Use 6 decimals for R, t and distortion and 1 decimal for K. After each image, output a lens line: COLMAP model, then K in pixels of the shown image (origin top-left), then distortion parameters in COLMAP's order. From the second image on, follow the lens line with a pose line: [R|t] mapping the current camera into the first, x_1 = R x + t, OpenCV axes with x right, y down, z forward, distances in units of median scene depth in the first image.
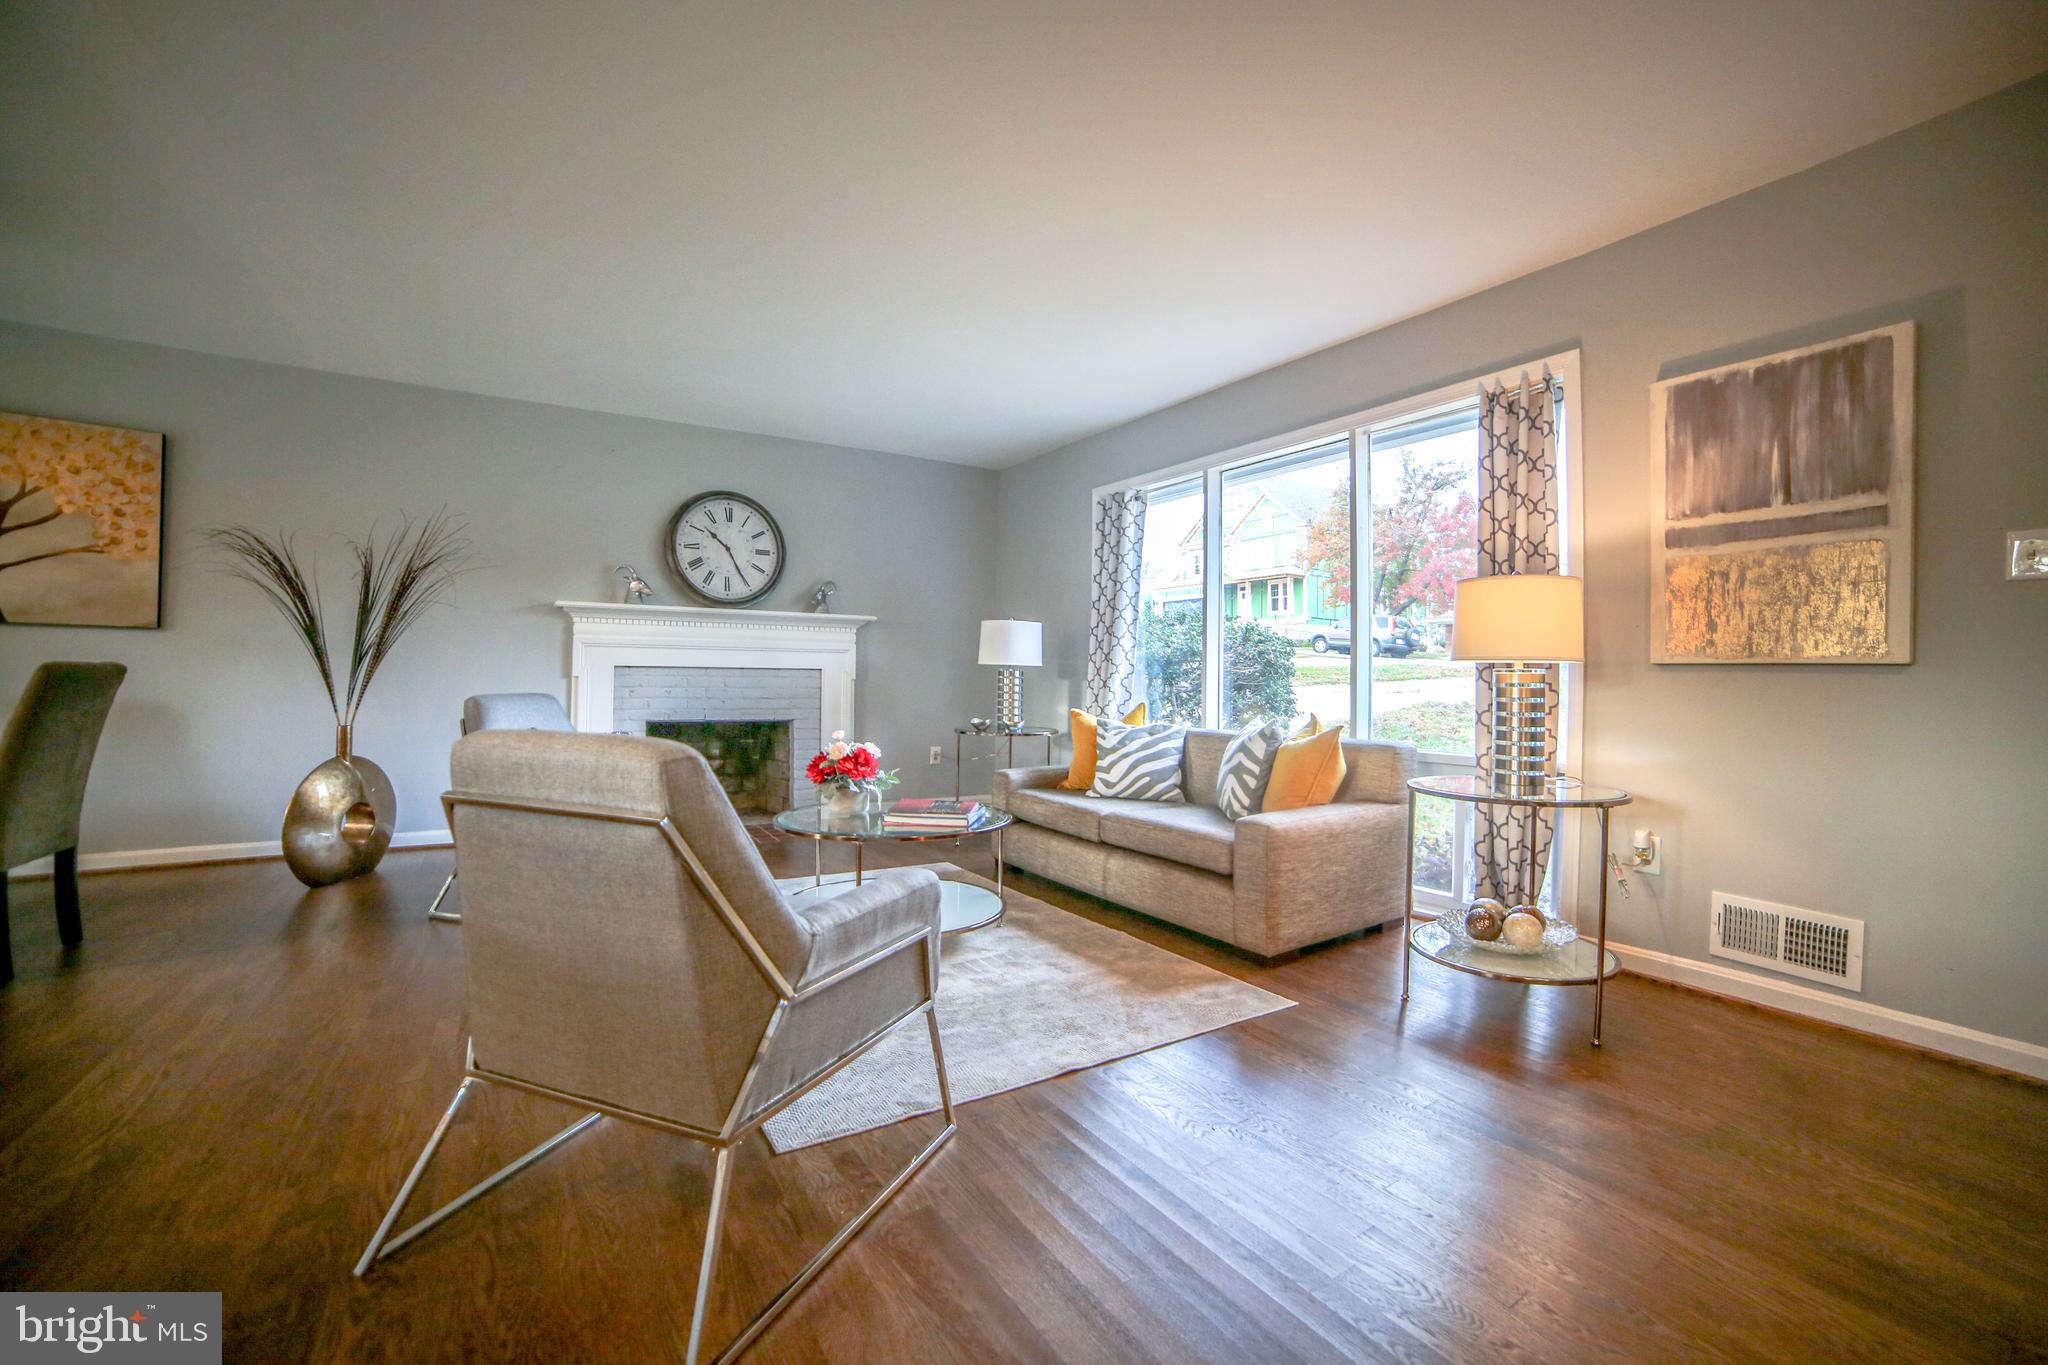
lens RADIAL K [[857.8, 0, 1024.9], [0, 857.8, 669.9], [0, 0, 1]] dist [-0.095544, 0.038718]
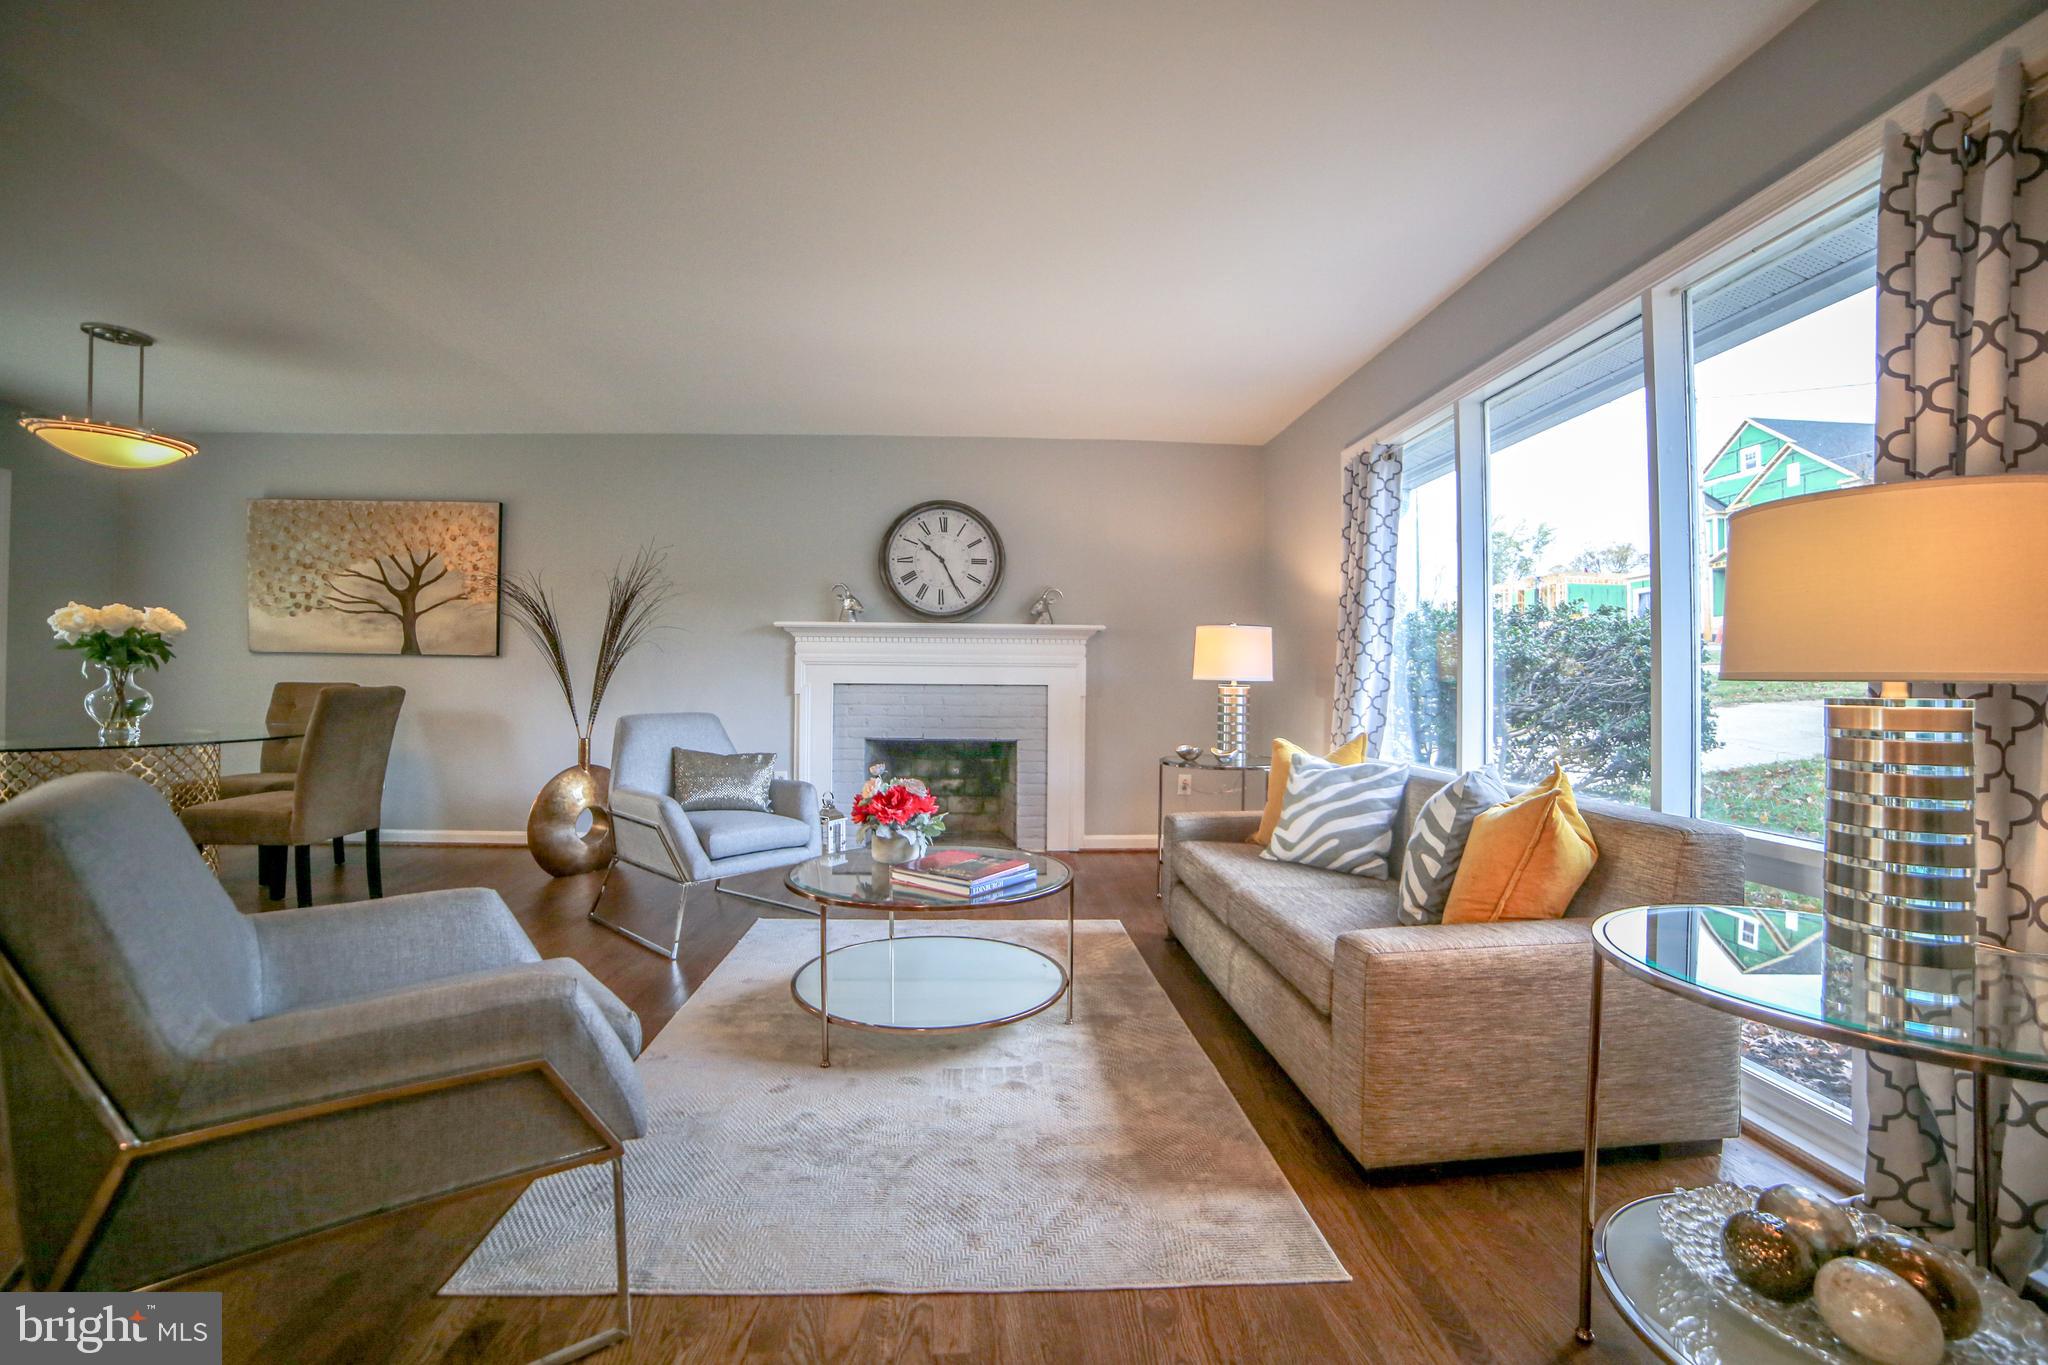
lens RADIAL K [[860.1, 0, 1018.9], [0, 860.1, 675.7], [0, 0, 1]] dist [-0.111793, 0.049728]
pose [[0.871710, -0.008026, -0.489956, 0.274210], [0.005989, 0.999966, -0.005725, -0.008869], [0.489985, 0.002056, 0.871728, 0.273182]]
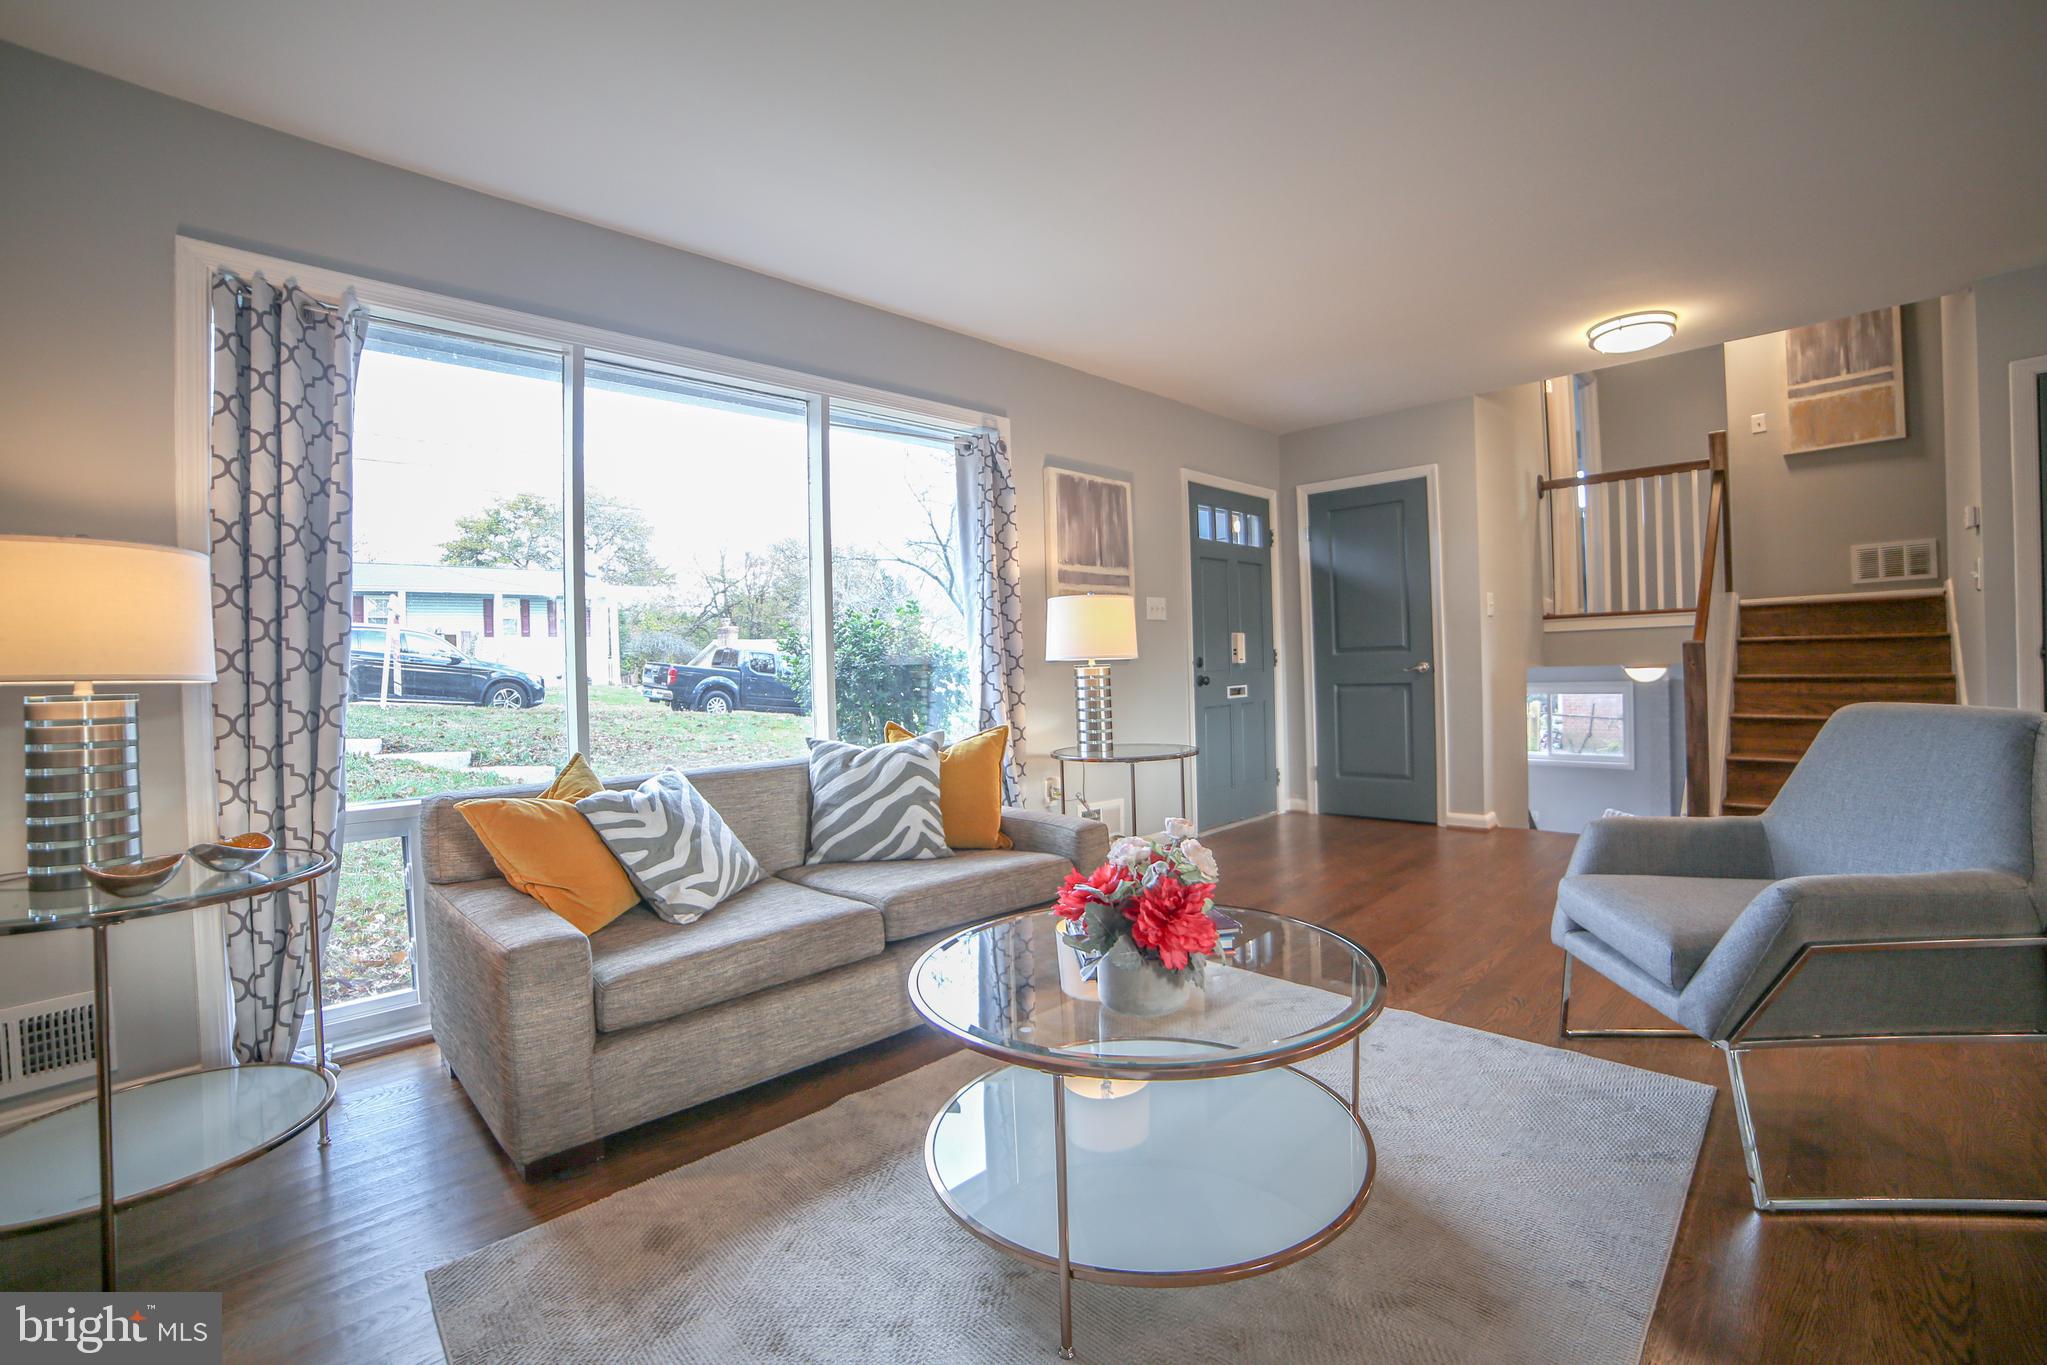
lens RADIAL K [[890.7, 0, 1028.8], [0, 890.7, 672.3], [0, 0, 1]] dist [-0.110662, 0.039276]
pose [[-0.222786, -0.013645, 0.974772, -0.531806], [0.019581, 0.999638, 0.018469, -0.012080], [-0.974671, 0.023202, -0.222438, 0.982733]]
